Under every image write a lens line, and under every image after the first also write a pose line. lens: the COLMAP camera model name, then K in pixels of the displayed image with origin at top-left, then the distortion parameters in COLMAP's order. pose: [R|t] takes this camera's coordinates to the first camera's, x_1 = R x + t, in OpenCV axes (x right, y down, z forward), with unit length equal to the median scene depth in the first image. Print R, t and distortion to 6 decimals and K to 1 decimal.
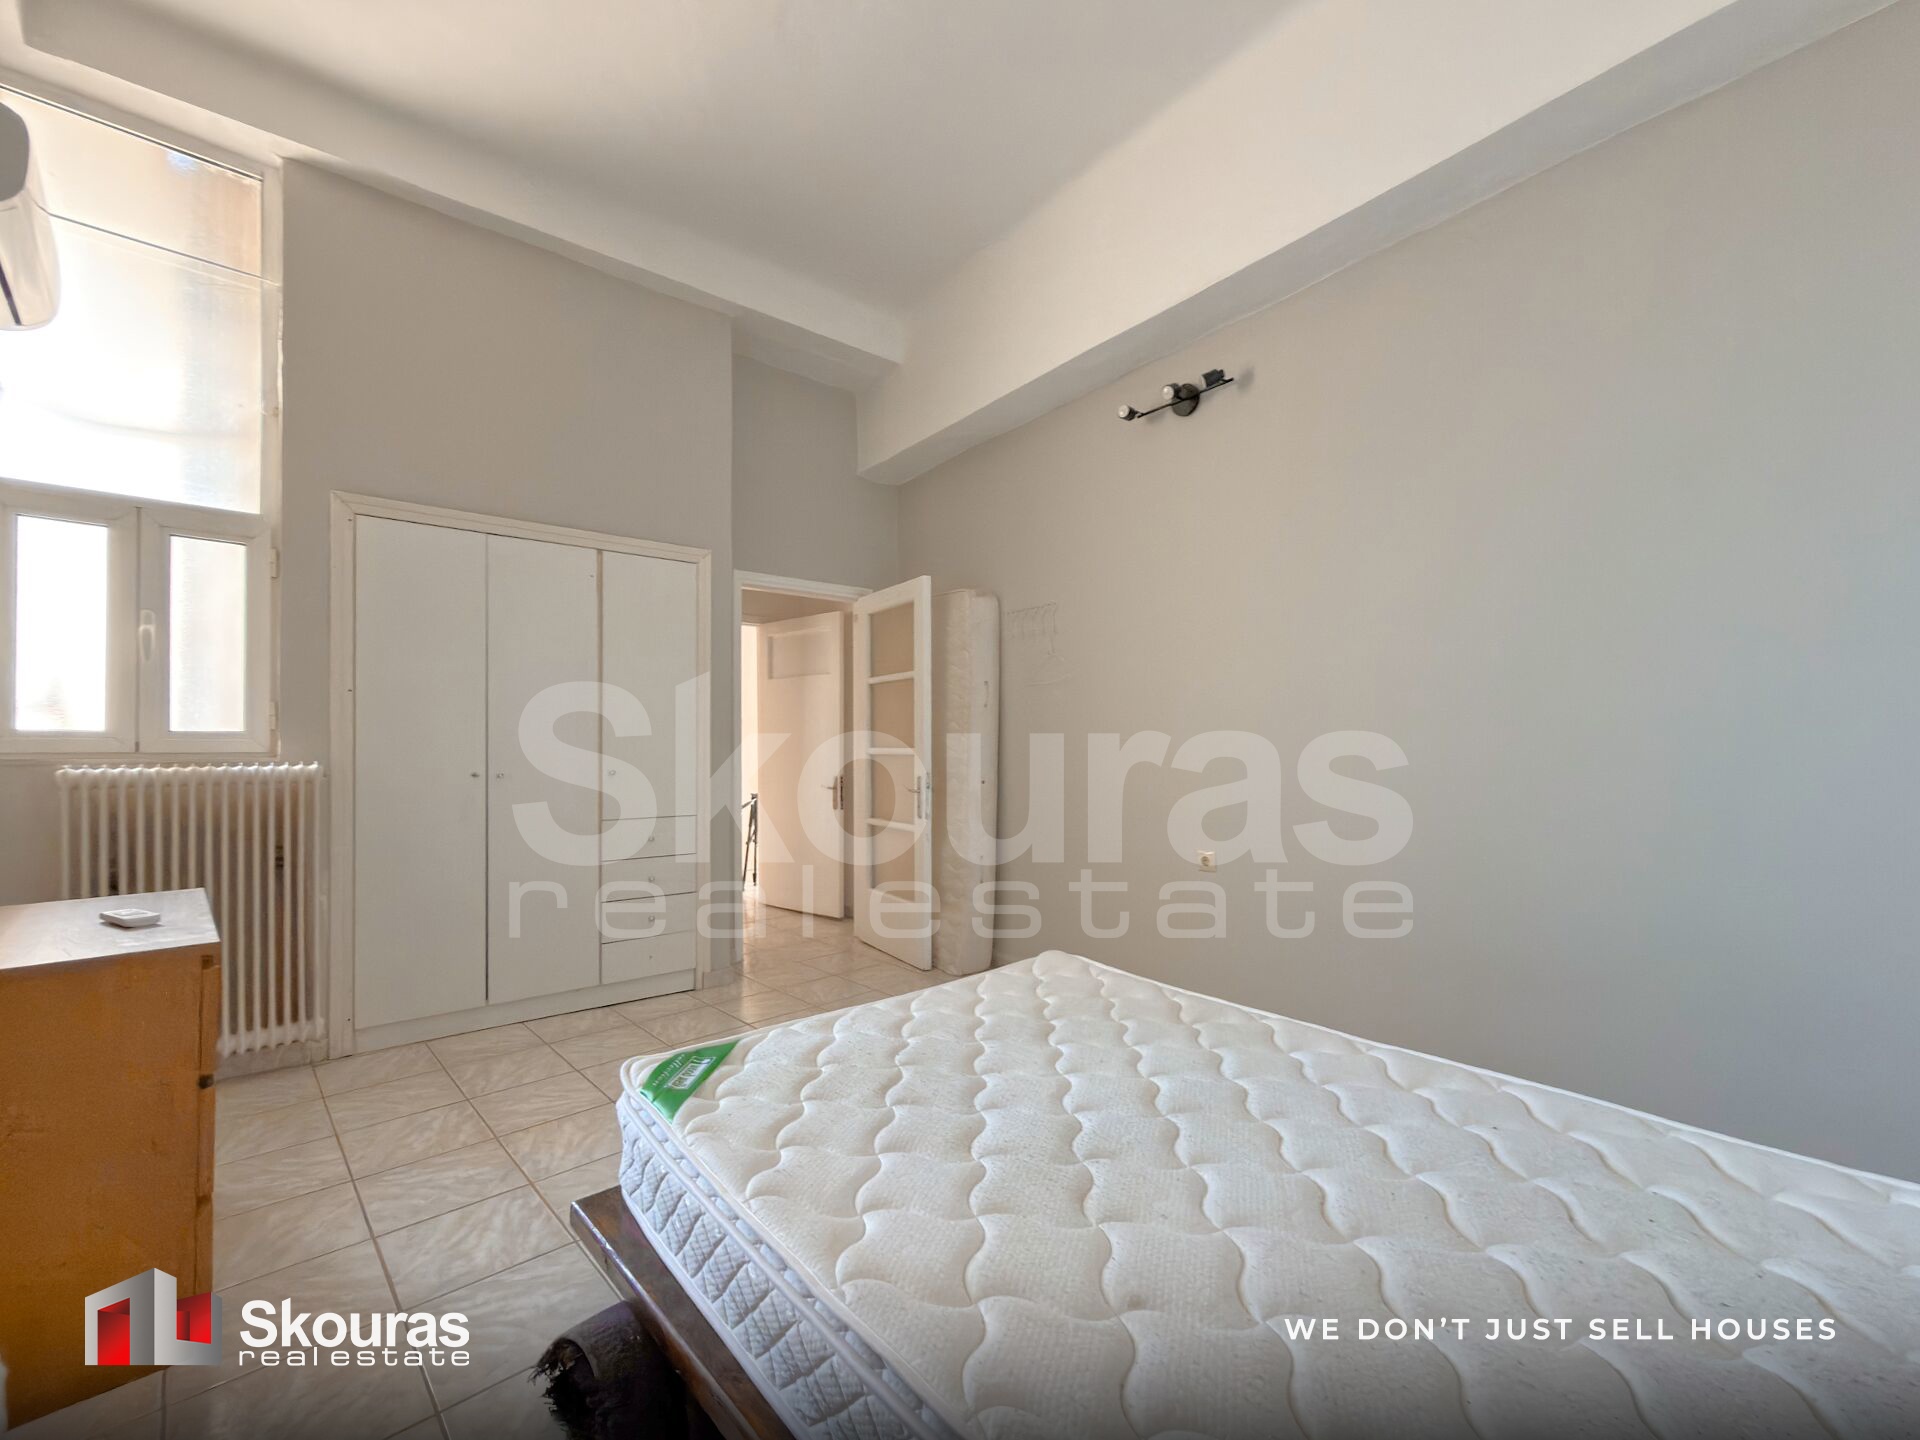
lens RADIAL K [[814.9, 0, 966.5], [0, 814.9, 722.4], [0, 0, 1]] dist [0.003518, 0.000235]
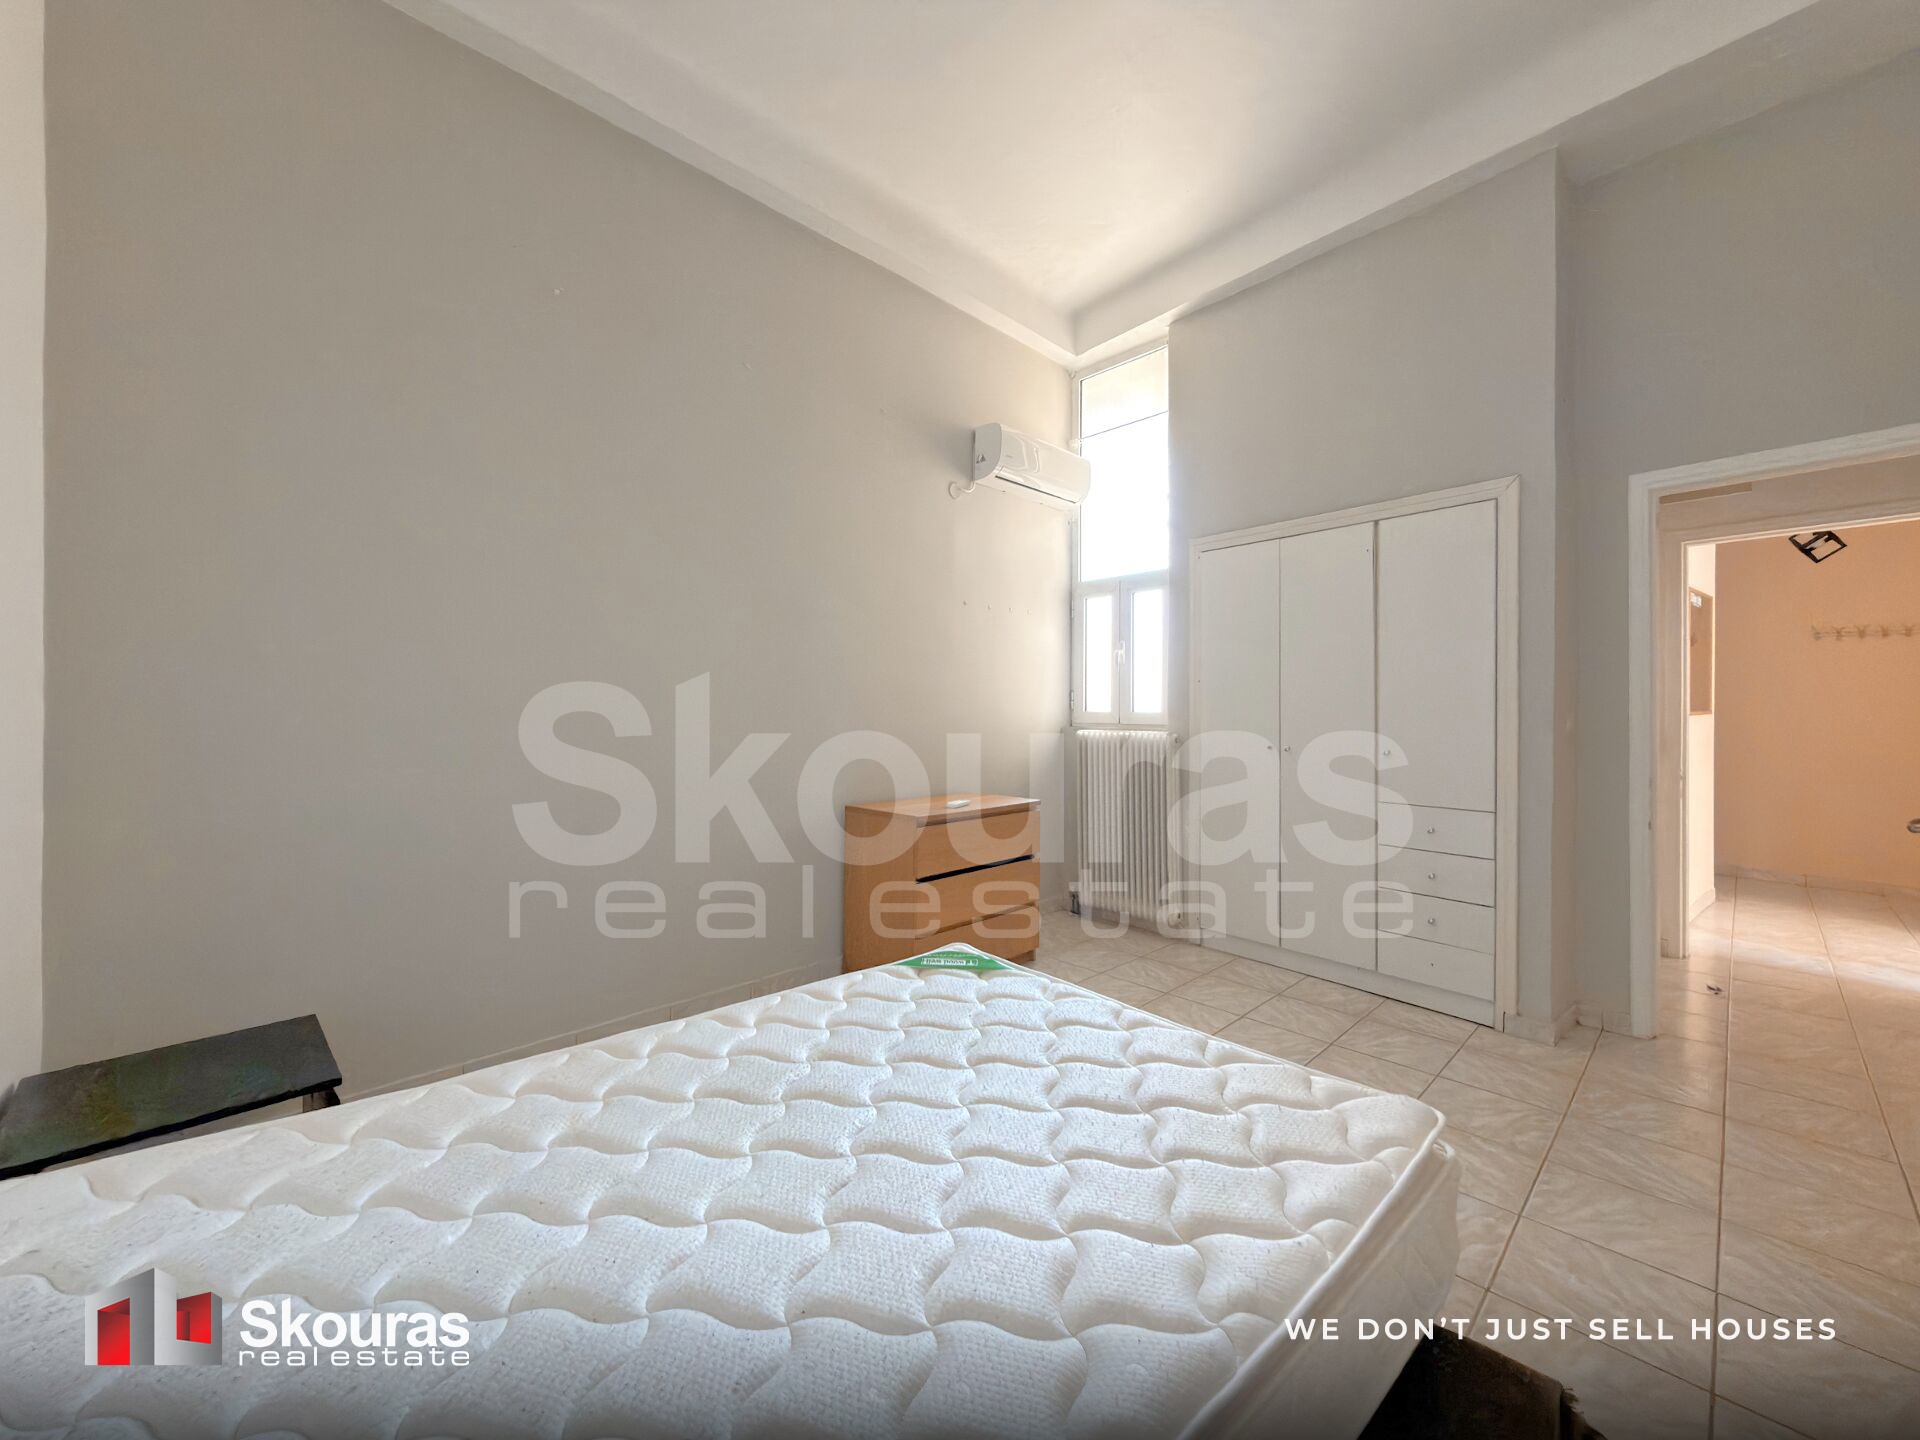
lens RADIAL K [[754.1, 0, 967.5], [0, 754.1, 723.5], [0, 0, 1]] dist [-0.006787, 0.000452]
pose [[0.002084, 0.006081, -0.999979, 0.529537], [0.007387, 0.999954, 0.006097, 0.022011], [0.999971, -0.007399, 0.002039, 0.620534]]
